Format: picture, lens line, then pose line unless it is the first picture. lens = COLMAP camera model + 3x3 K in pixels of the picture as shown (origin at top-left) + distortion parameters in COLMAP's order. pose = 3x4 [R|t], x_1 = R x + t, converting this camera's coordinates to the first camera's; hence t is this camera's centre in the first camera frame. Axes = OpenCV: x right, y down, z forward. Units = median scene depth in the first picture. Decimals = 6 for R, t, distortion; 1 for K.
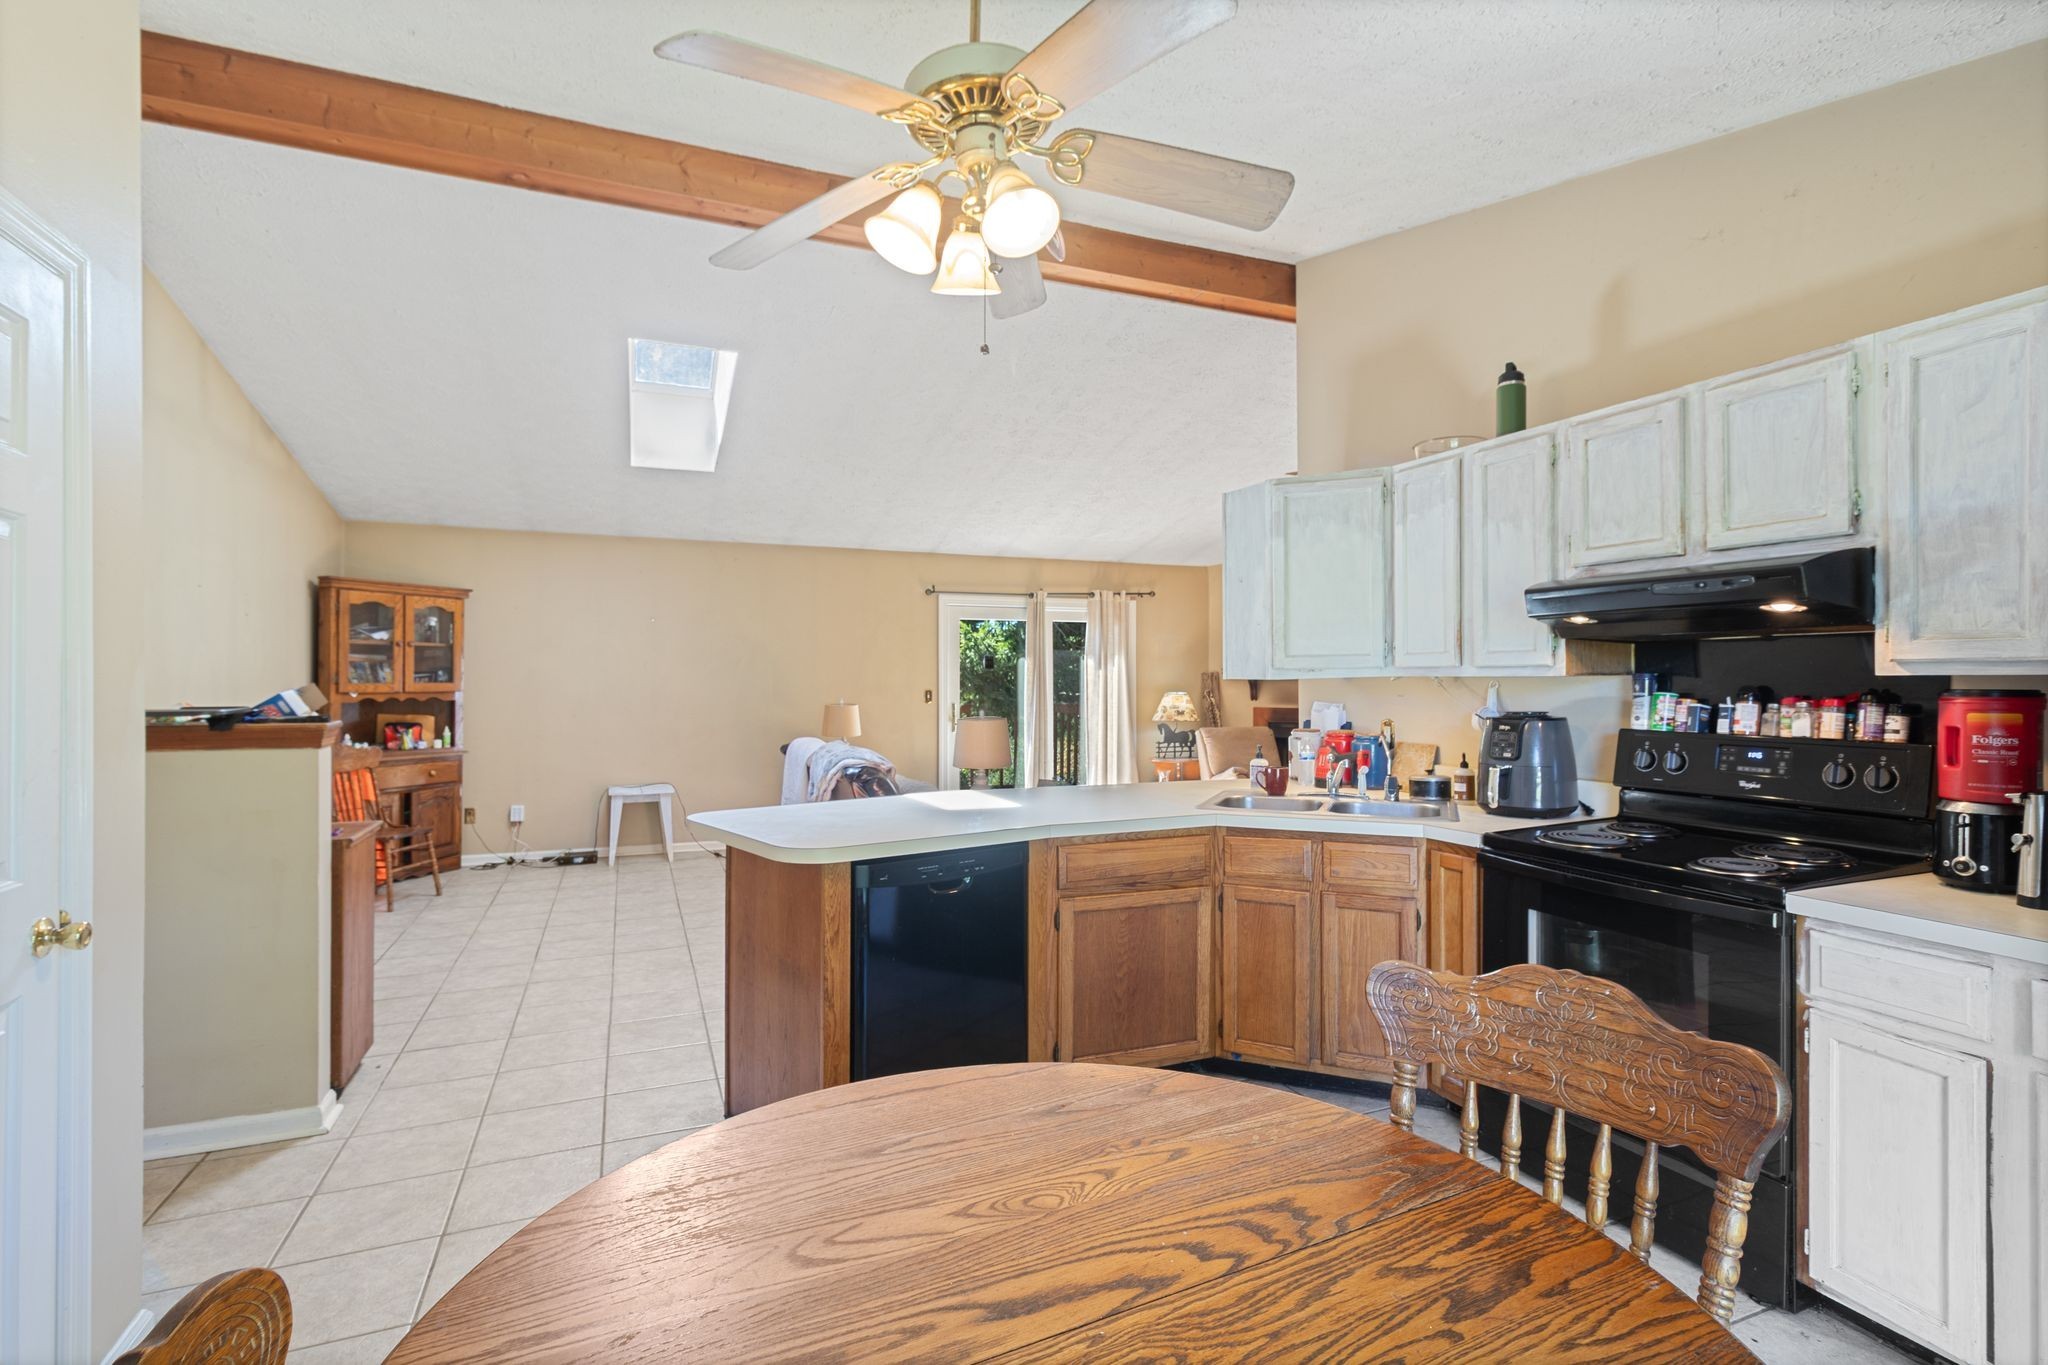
lens RADIAL K [[946.5, 0, 1024.0], [0, 946.5, 682.5], [0, 0, 1]] dist [-0.000985, 0.000535]
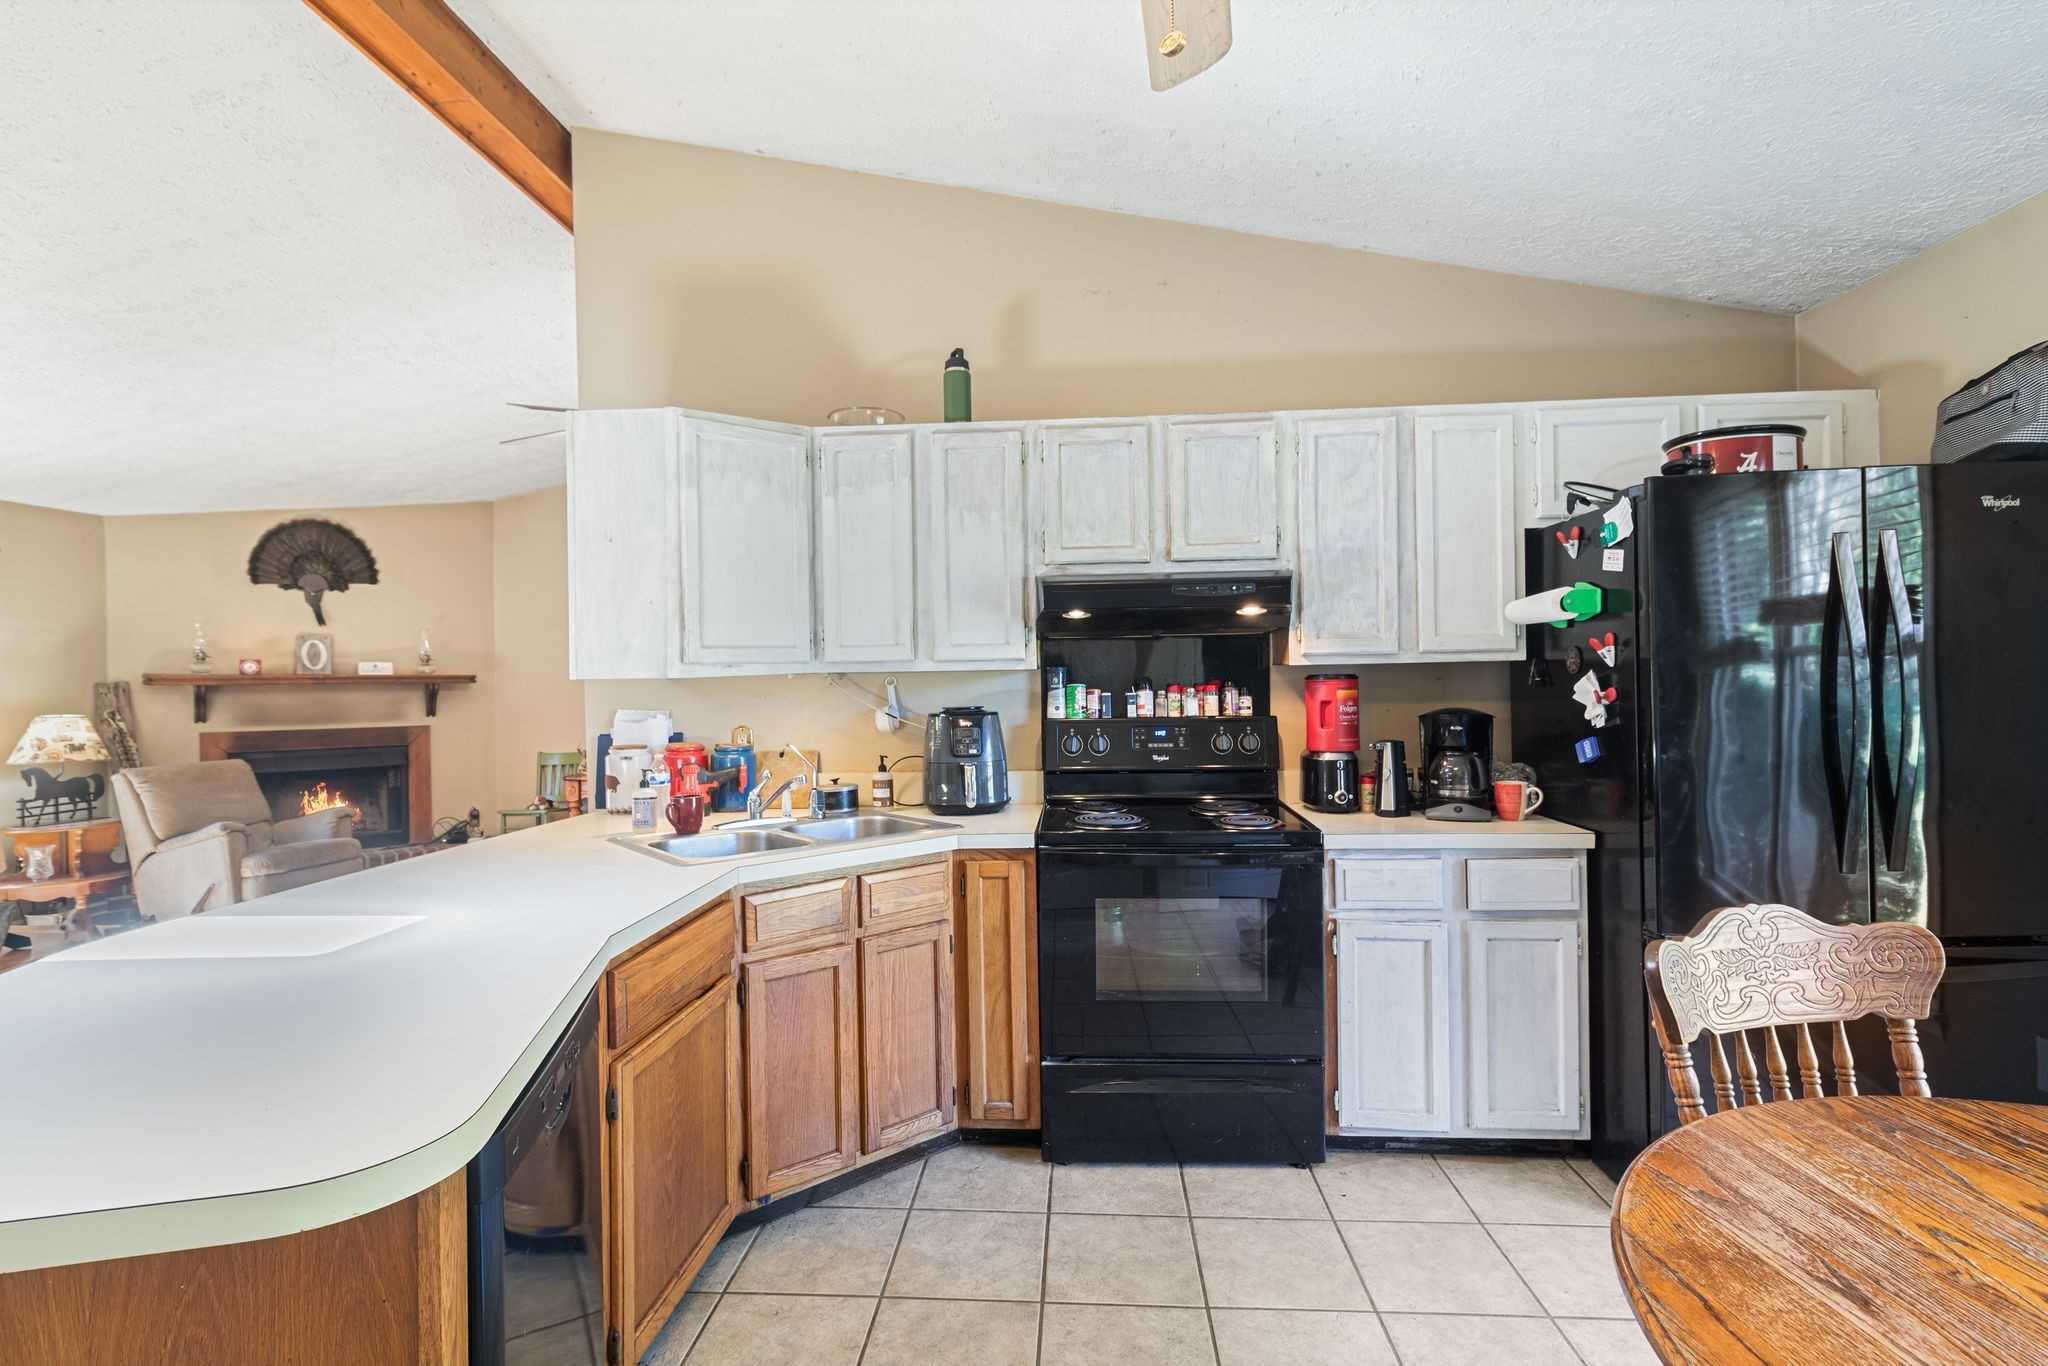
lens RADIAL K [[961.1, 0, 1024.0], [0, 961.1, 683.0], [0, 0, 1]] dist [0.000152, 0.000703]
pose [[0.451234, -0.008413, 0.892366, -0.381583], [0.019982, 0.999800, -0.000678, 0.008966], [-0.892182, 0.018137, 0.451312, 0.558749]]
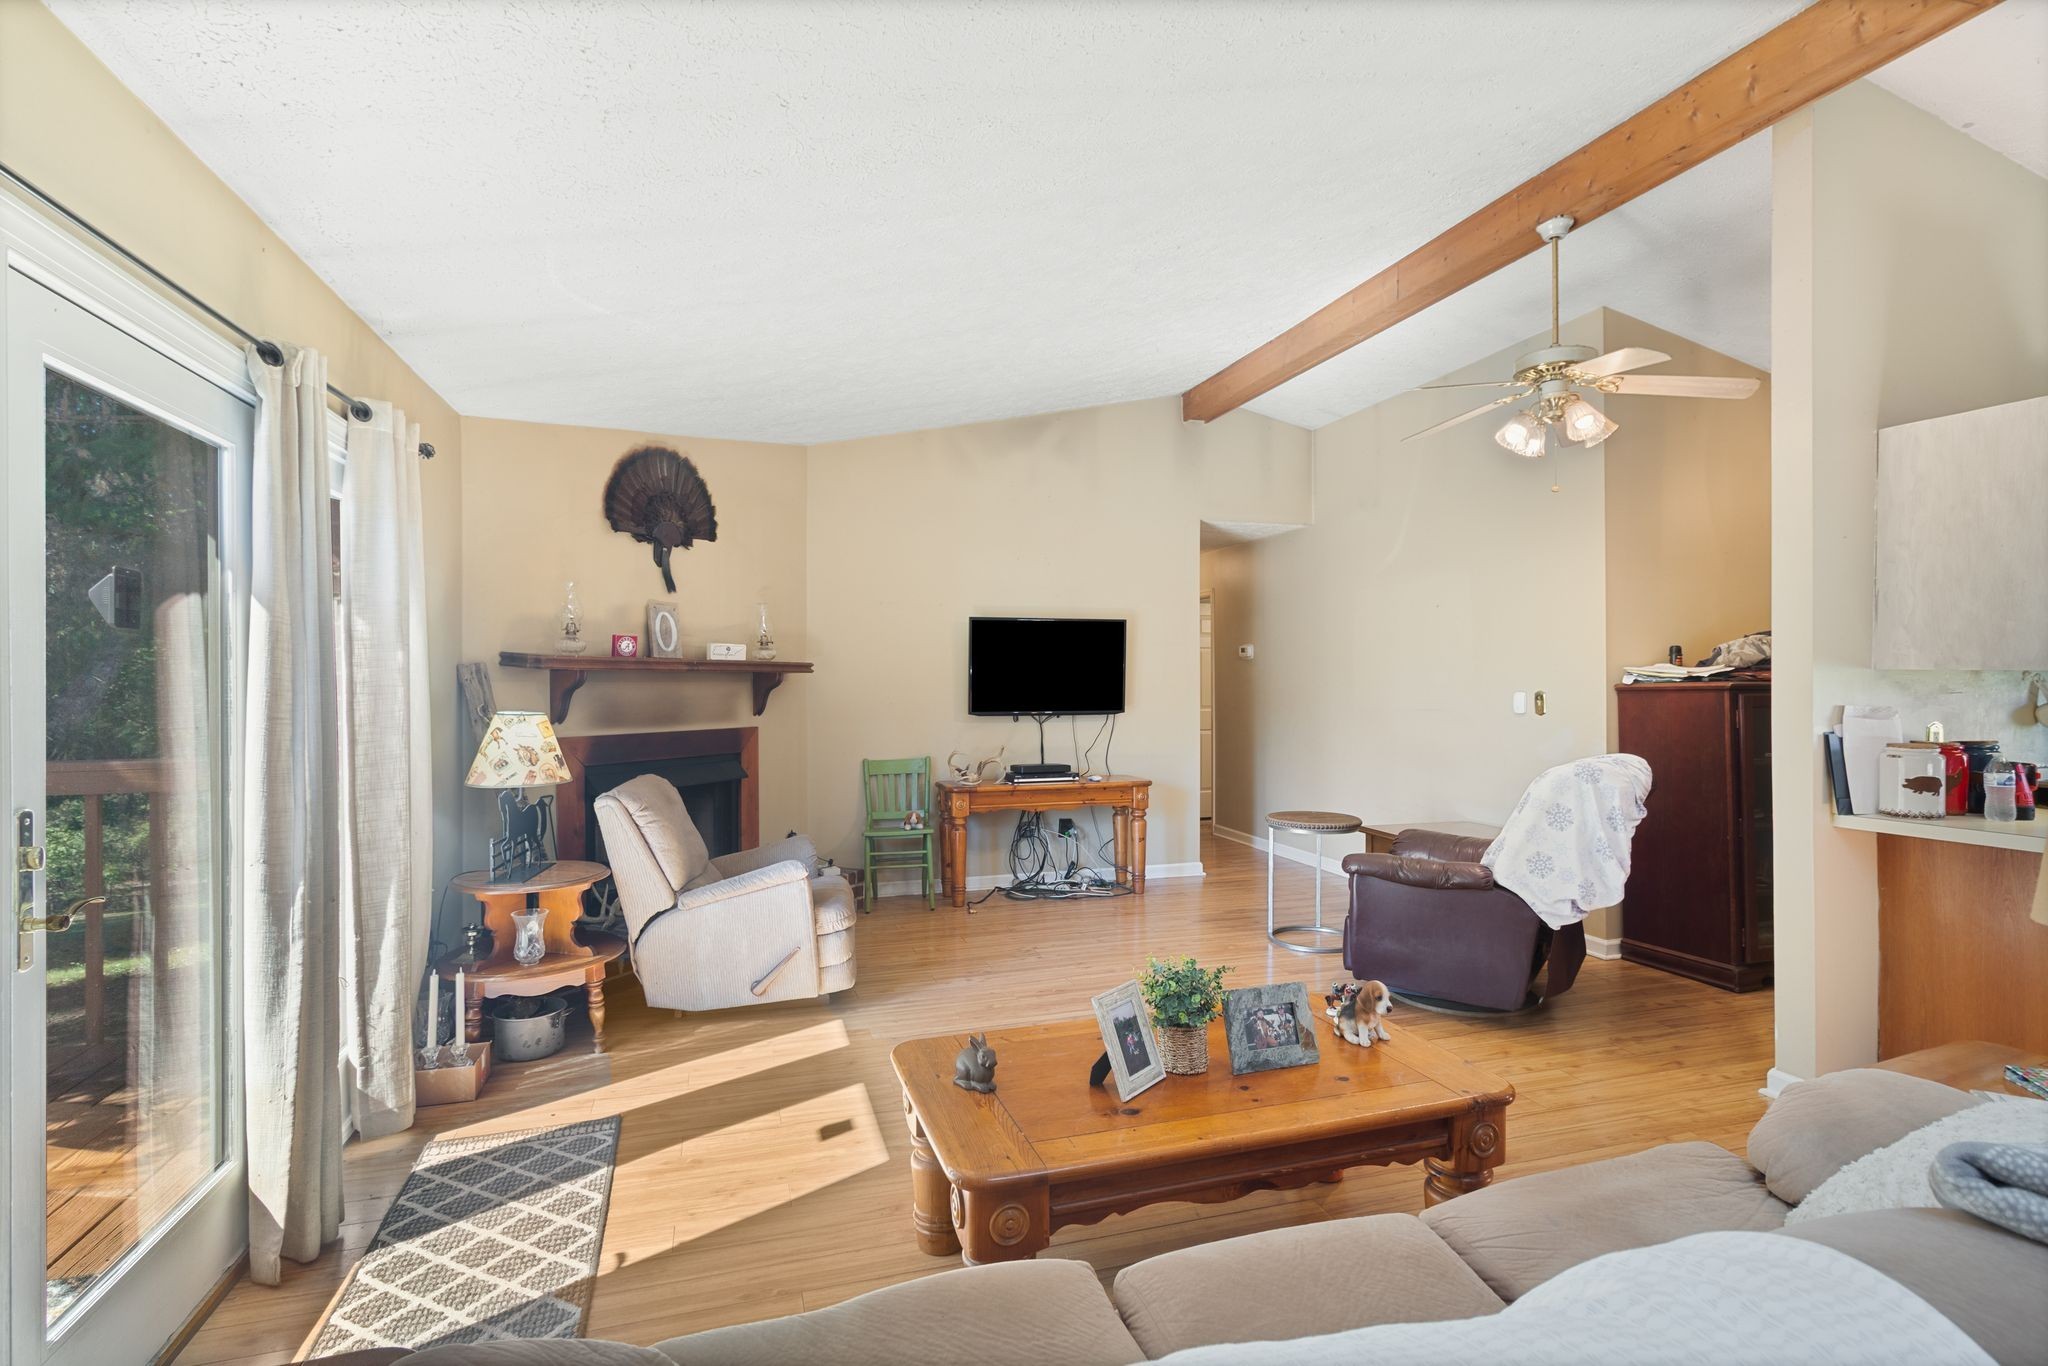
lens RADIAL K [[946.5, 0, 1024.0], [0, 946.5, 683.0], [0, 0, 1]] dist [-0.000985, 0.000535]
pose [[0.090386, -0.004910, 0.995895, -0.751082], [0.007595, 0.999962, 0.004241, -0.006824], [-0.995878, 0.007181, 0.090420, 2.568739]]
